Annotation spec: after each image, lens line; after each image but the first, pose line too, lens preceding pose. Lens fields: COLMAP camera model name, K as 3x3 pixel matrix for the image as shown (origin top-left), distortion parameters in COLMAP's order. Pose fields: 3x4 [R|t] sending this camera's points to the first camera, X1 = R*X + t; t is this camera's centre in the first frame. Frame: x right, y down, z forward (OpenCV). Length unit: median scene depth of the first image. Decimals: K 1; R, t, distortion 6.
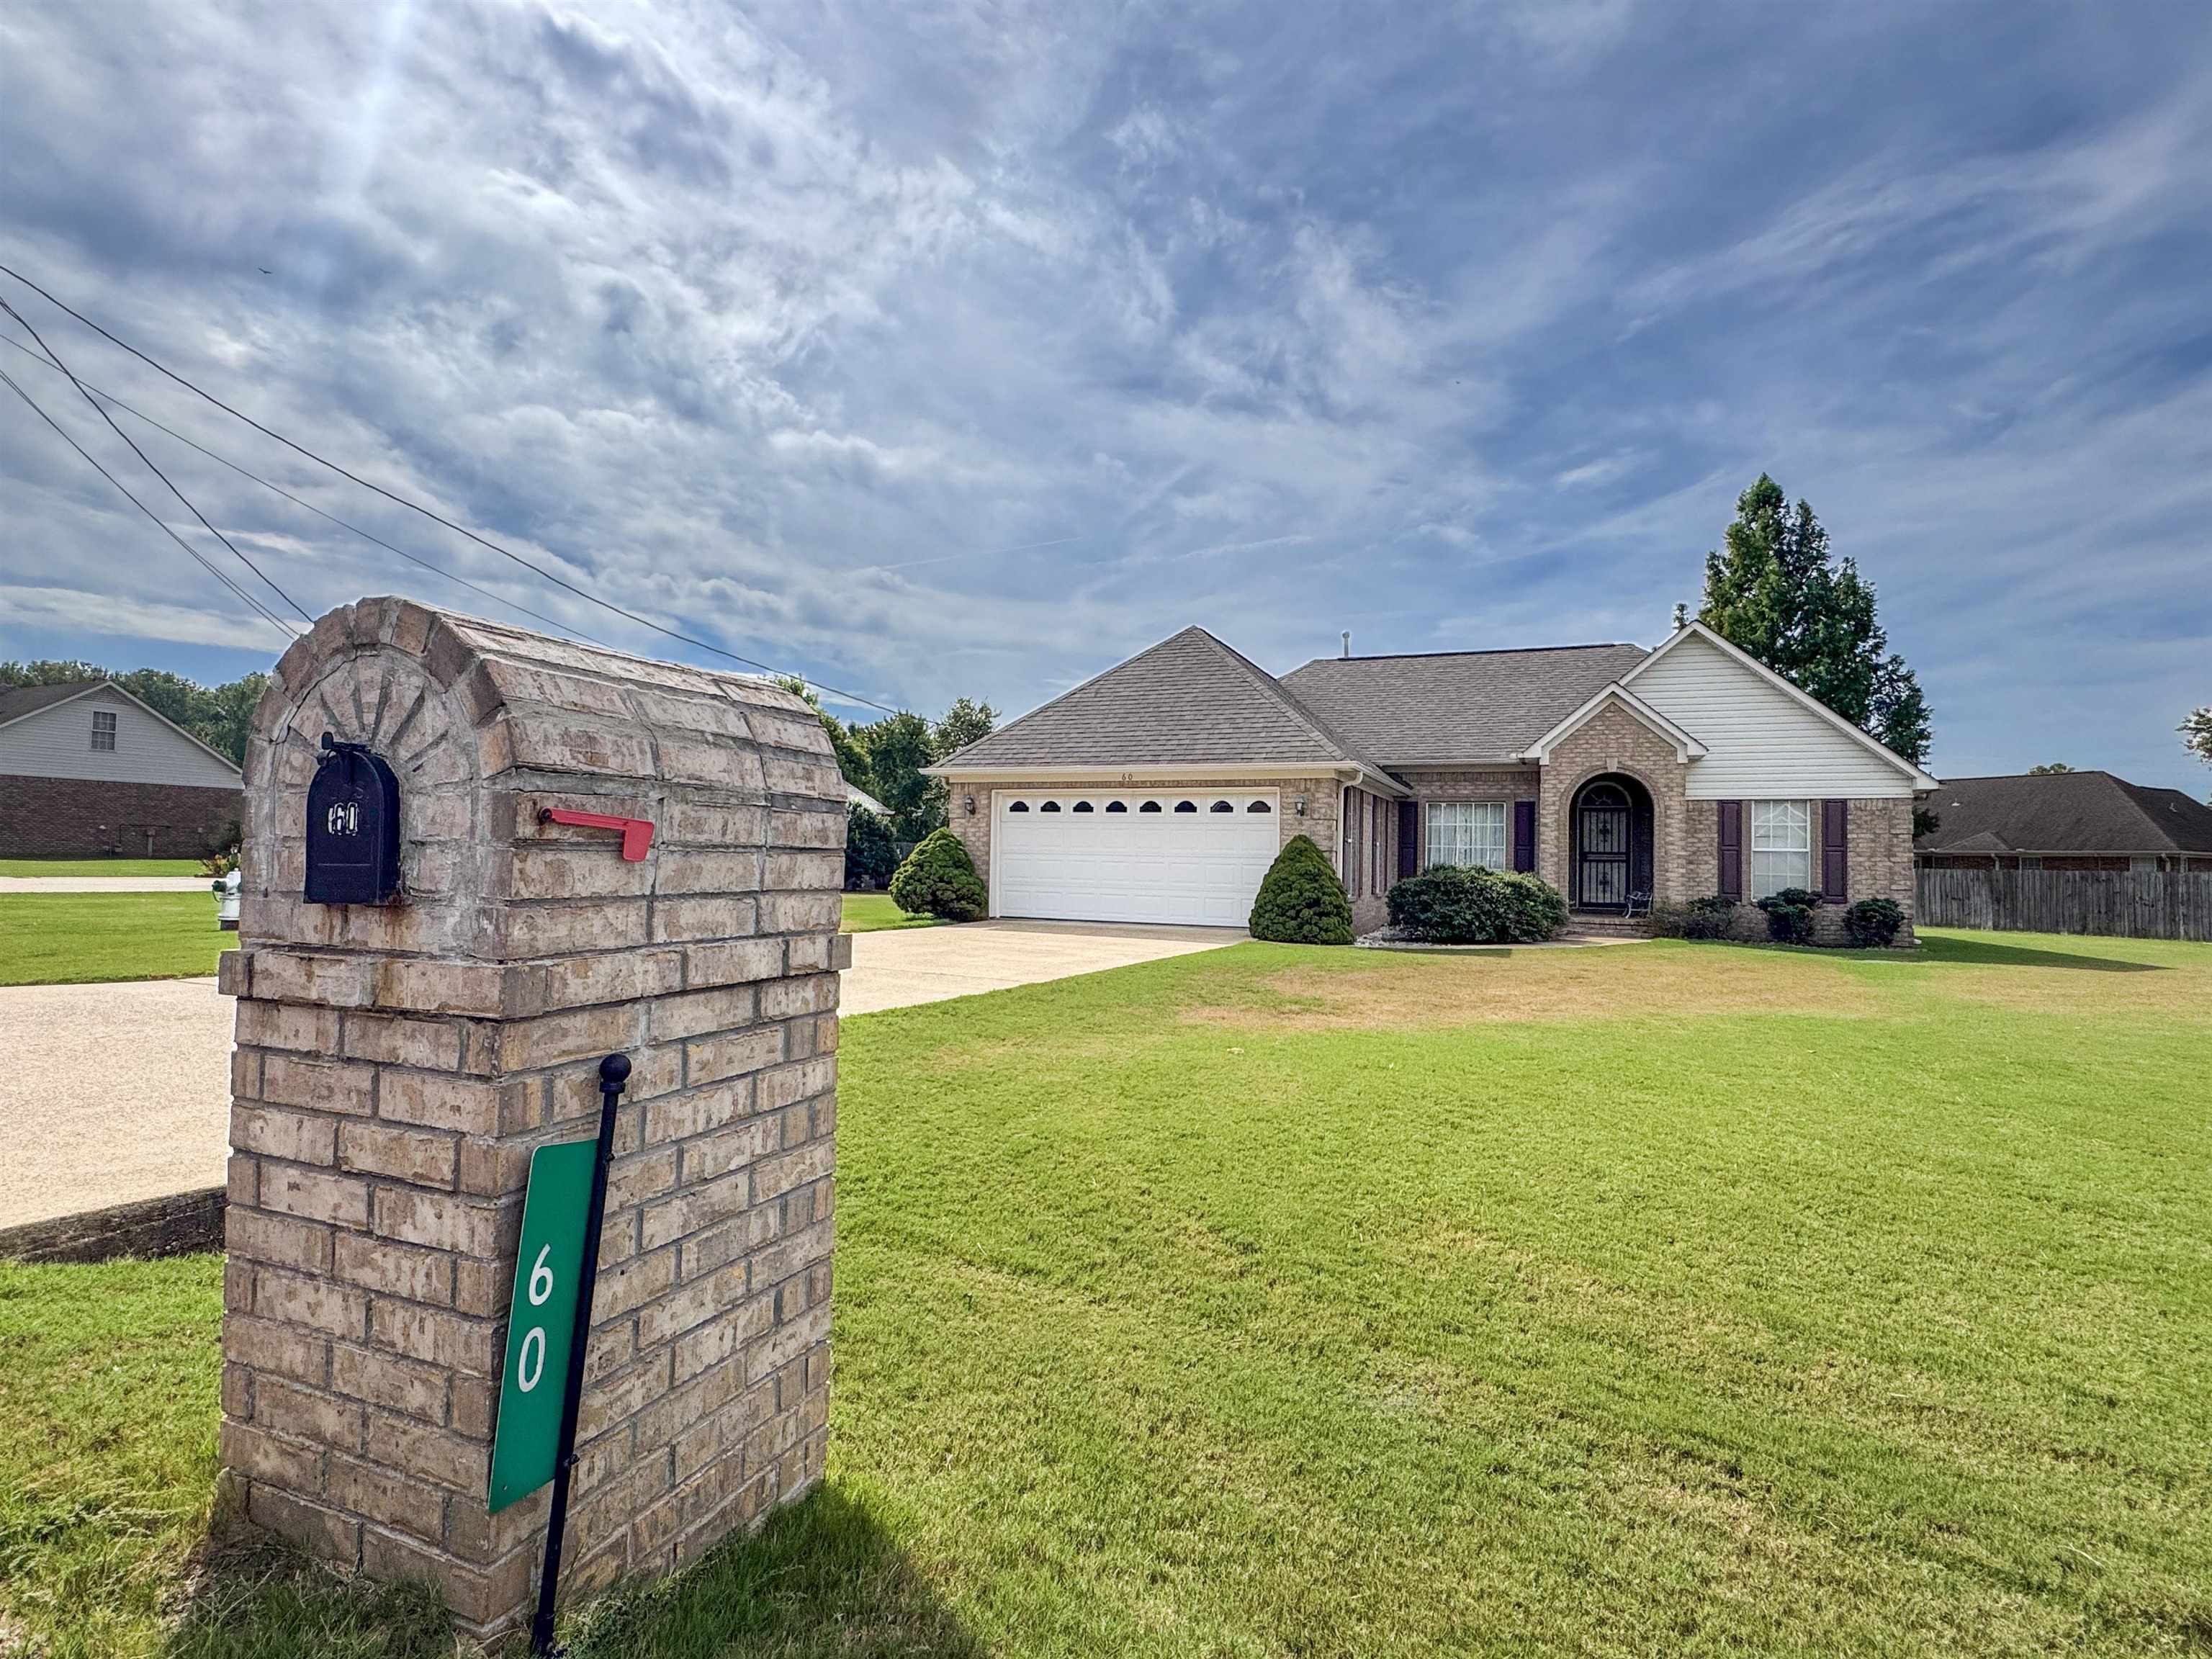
lens RADIAL K [[1151.9, 0, 1089.7], [0, 1151.9, 823.2], [0, 0, 1]] dist [0.018722, 0.000495]
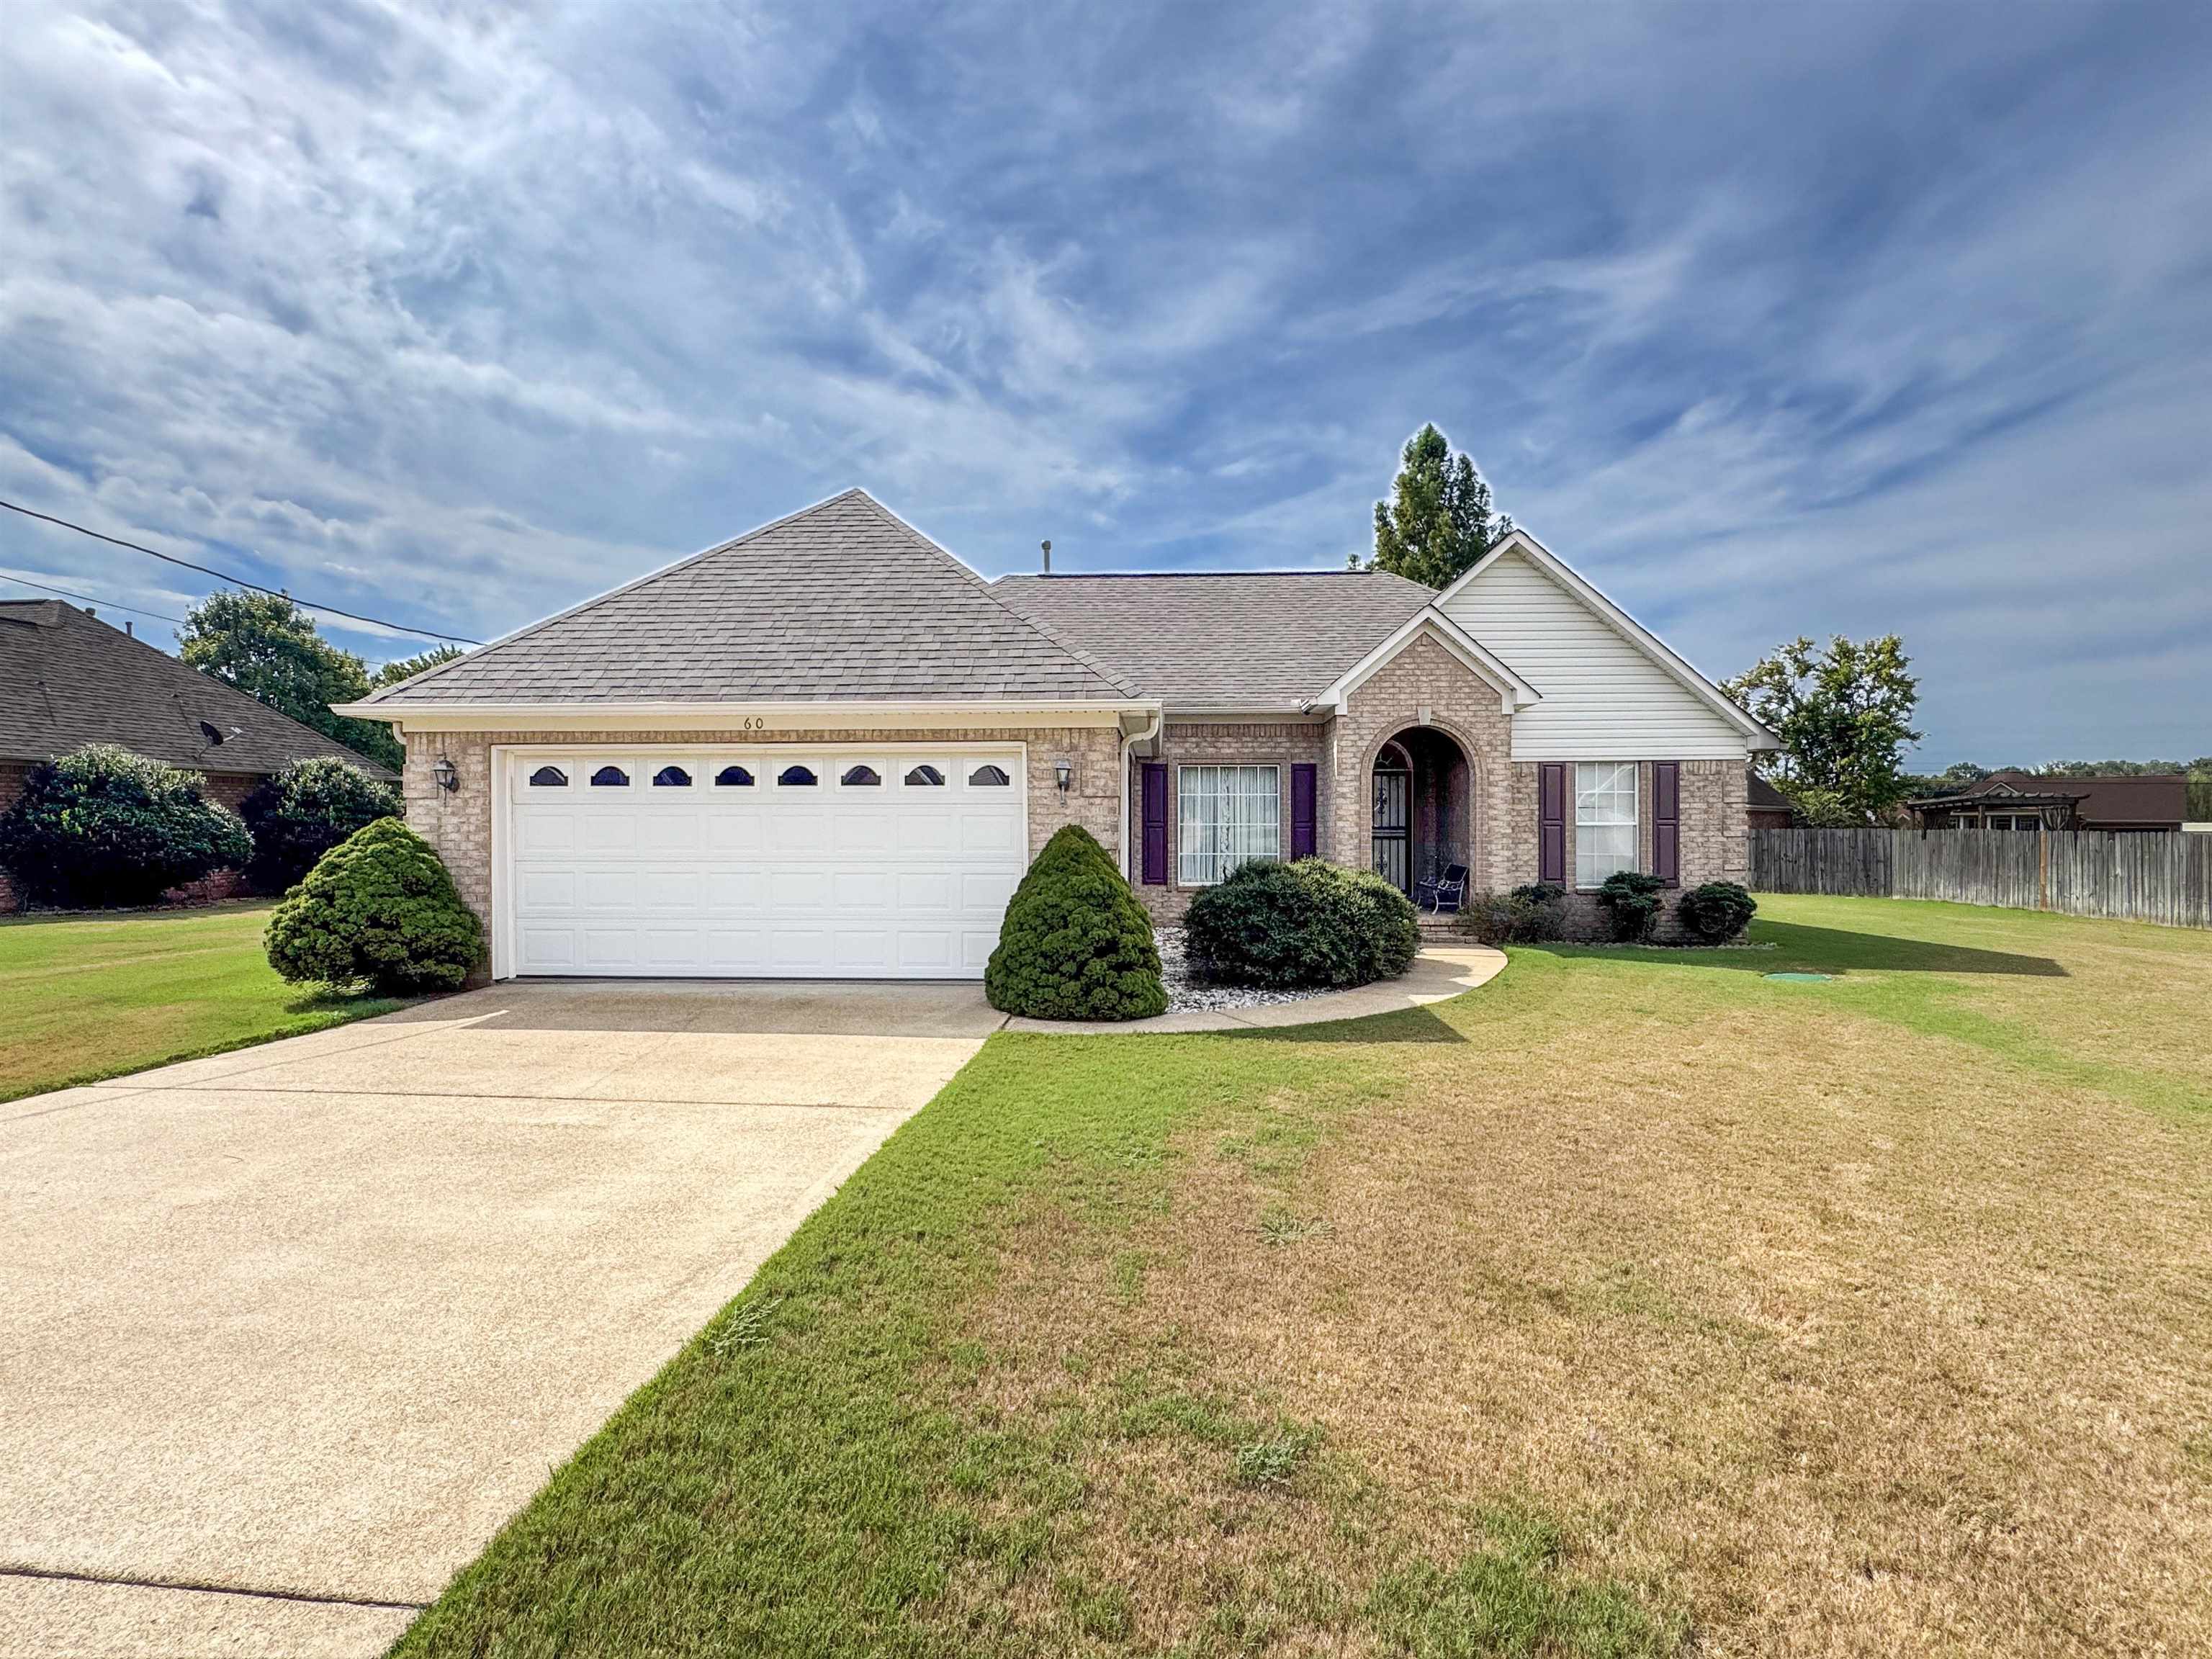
lens RADIAL K [[1047.7, 0, 1100.4], [0, 1047.7, 826.0], [0, 0, 1]] dist [0.000732, -0.001421]
pose [[0.956808, -0.019228, 0.290082, 0.038496], [0.007680, 0.999134, 0.040897, -0.008464], [-0.290618, -0.036902, 0.956127, 0.402755]]
